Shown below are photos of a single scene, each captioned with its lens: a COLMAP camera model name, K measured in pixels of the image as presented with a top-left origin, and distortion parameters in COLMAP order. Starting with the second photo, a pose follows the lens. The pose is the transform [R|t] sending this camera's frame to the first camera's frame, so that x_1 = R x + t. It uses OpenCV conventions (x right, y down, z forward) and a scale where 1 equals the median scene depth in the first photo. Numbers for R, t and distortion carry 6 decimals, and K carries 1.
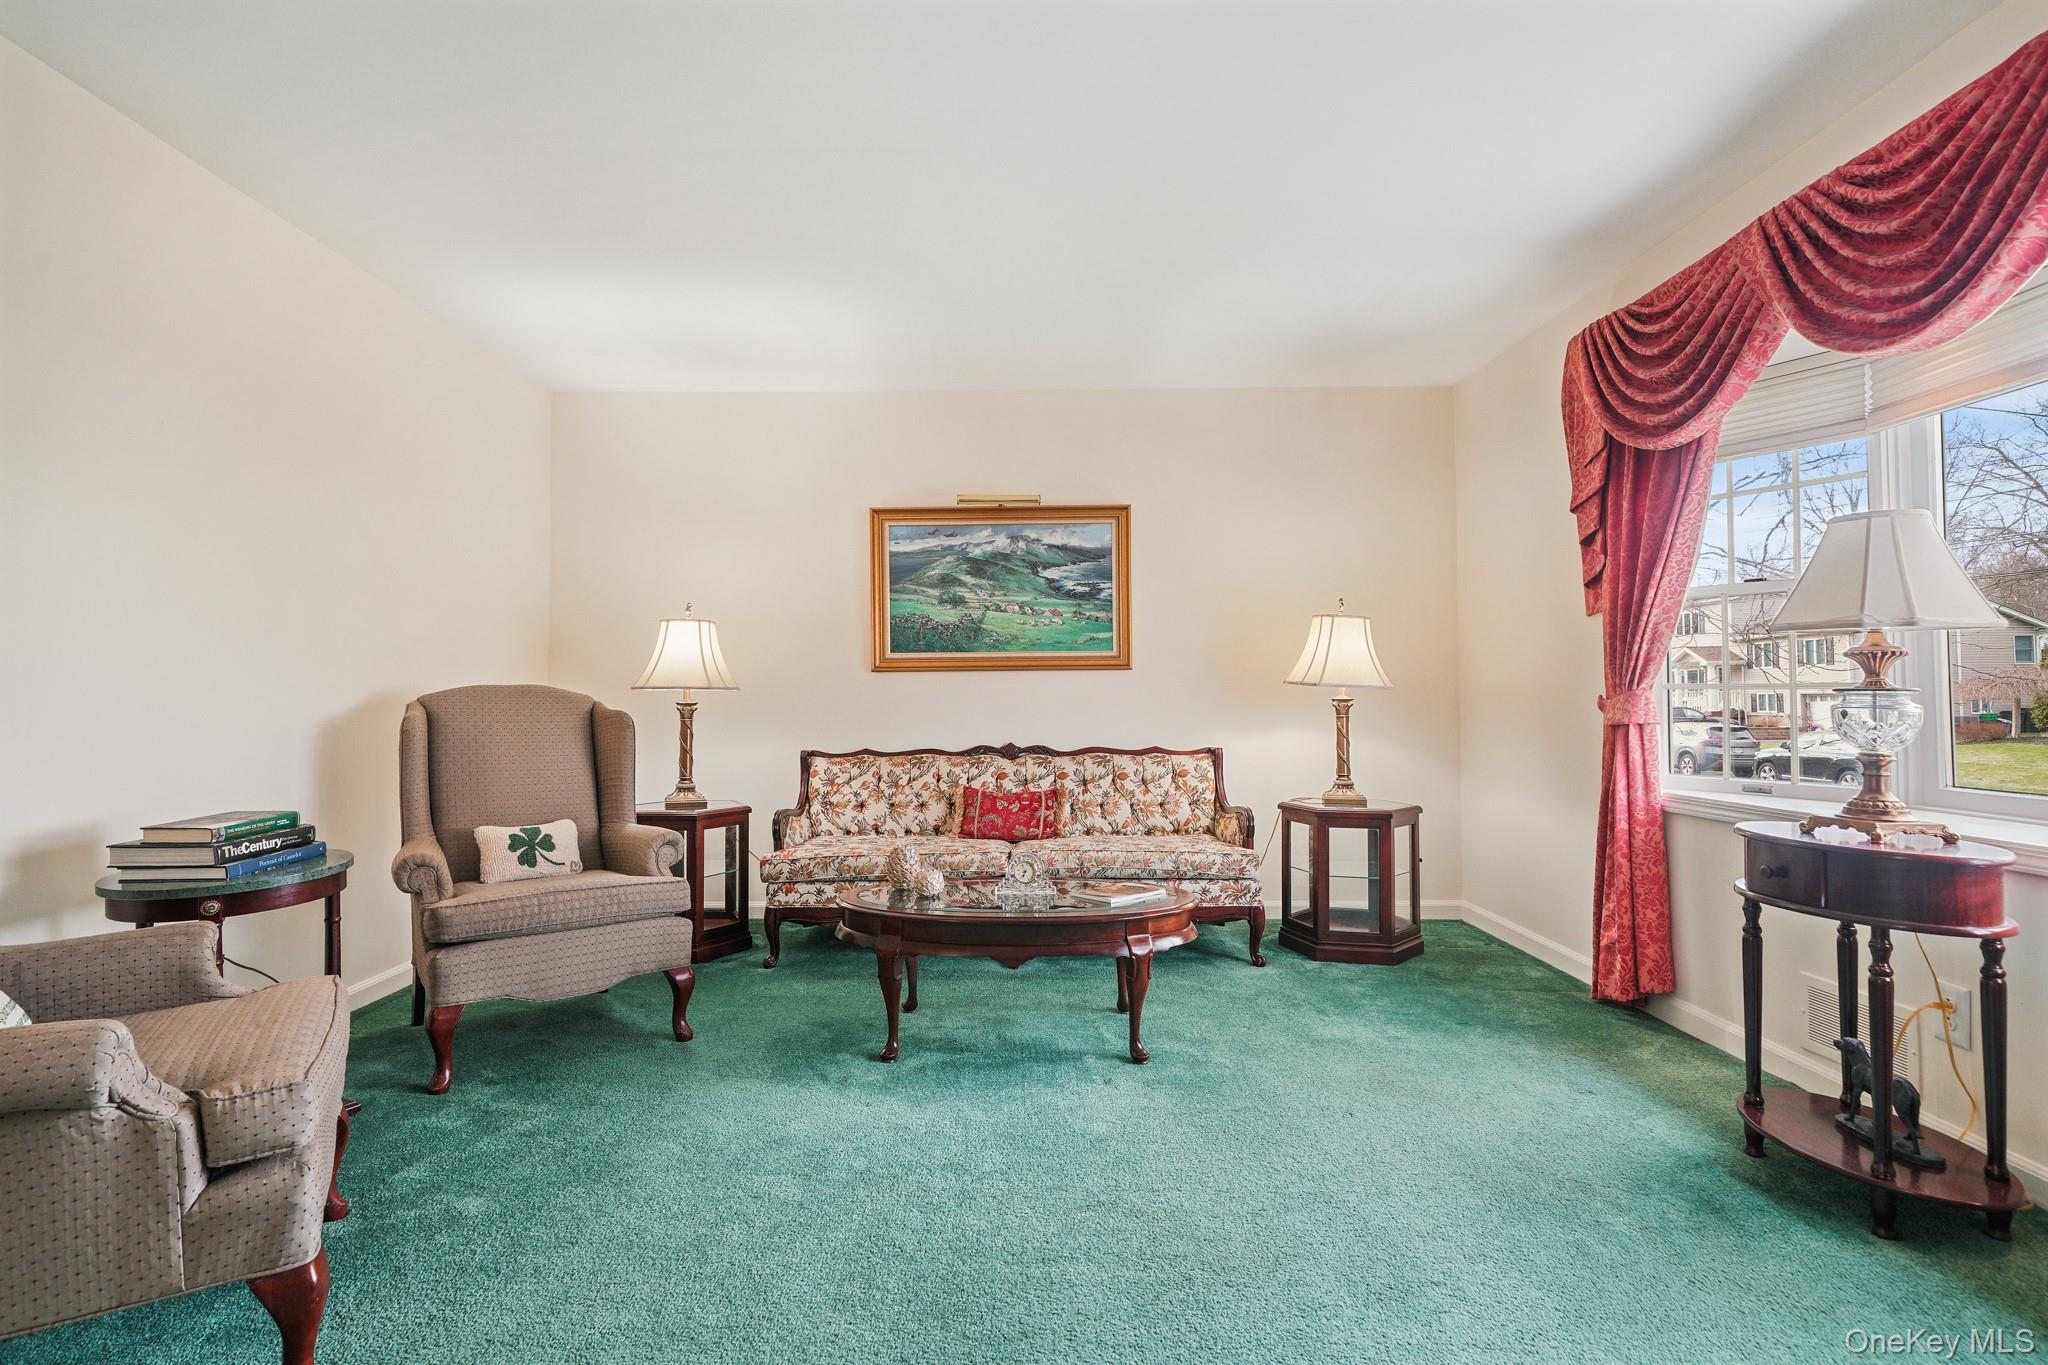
lens RADIAL K [[1023.7, 0, 1020.5], [0, 1023.7, 662.5], [0, 0, 1]] dist [-0.001005, 0.000140]
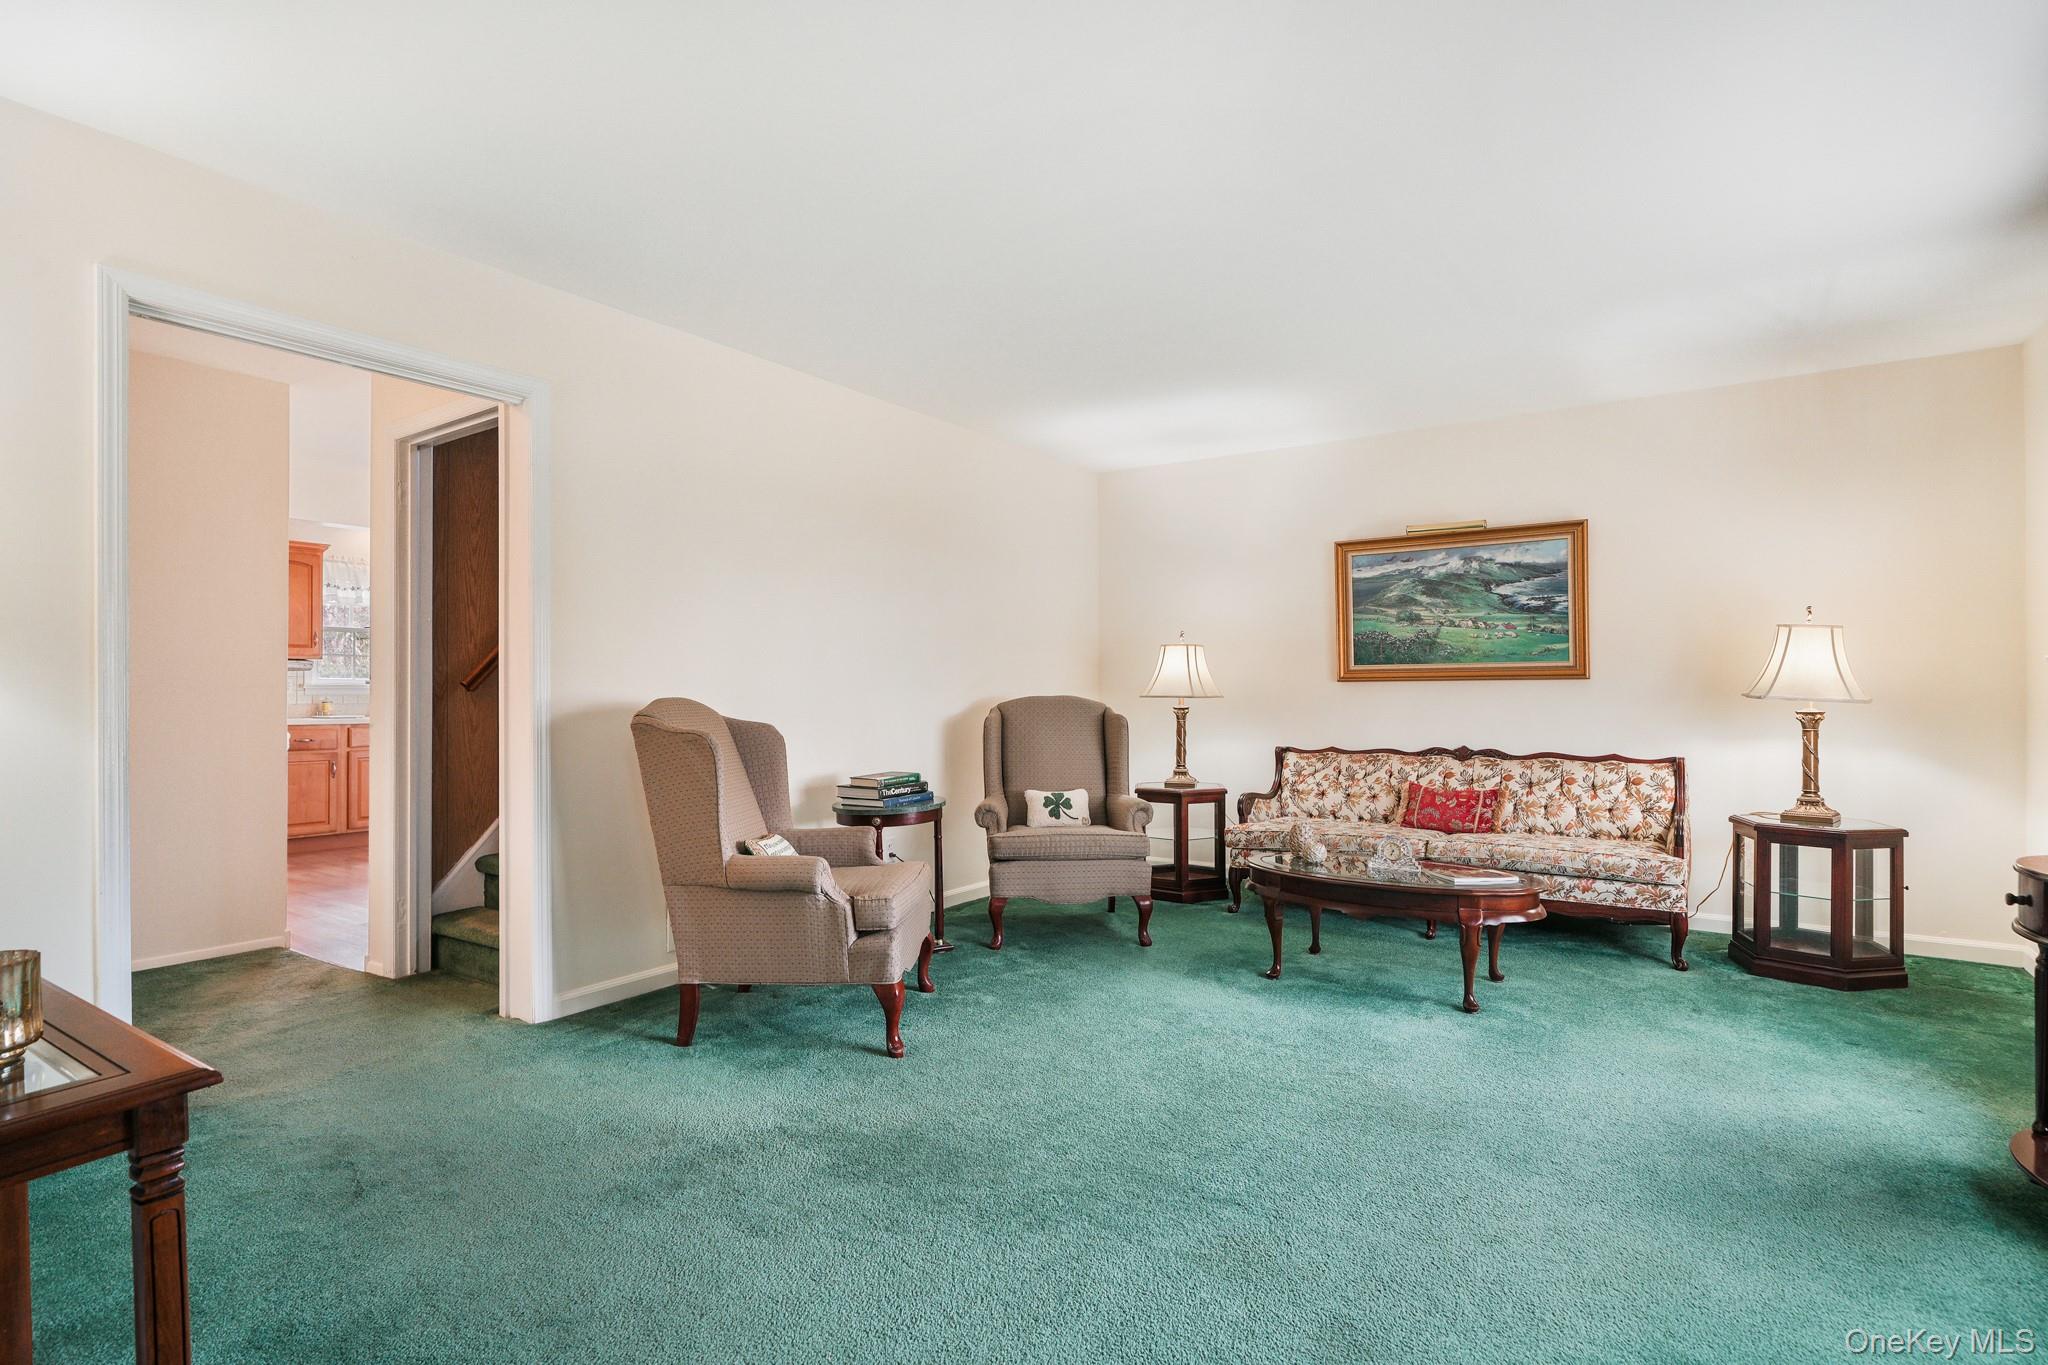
lens RADIAL K [[1008.3, 0, 1024.0], [0, 1008.3, 682.5], [0, 0, 1]] dist [0.001099, 0.000474]
pose [[0.831561, -0.002041, -0.555430, 0.288707], [0.017748, 0.999580, 0.022899, -0.033188], [0.555150, -0.028900, 0.831248, -0.238685]]
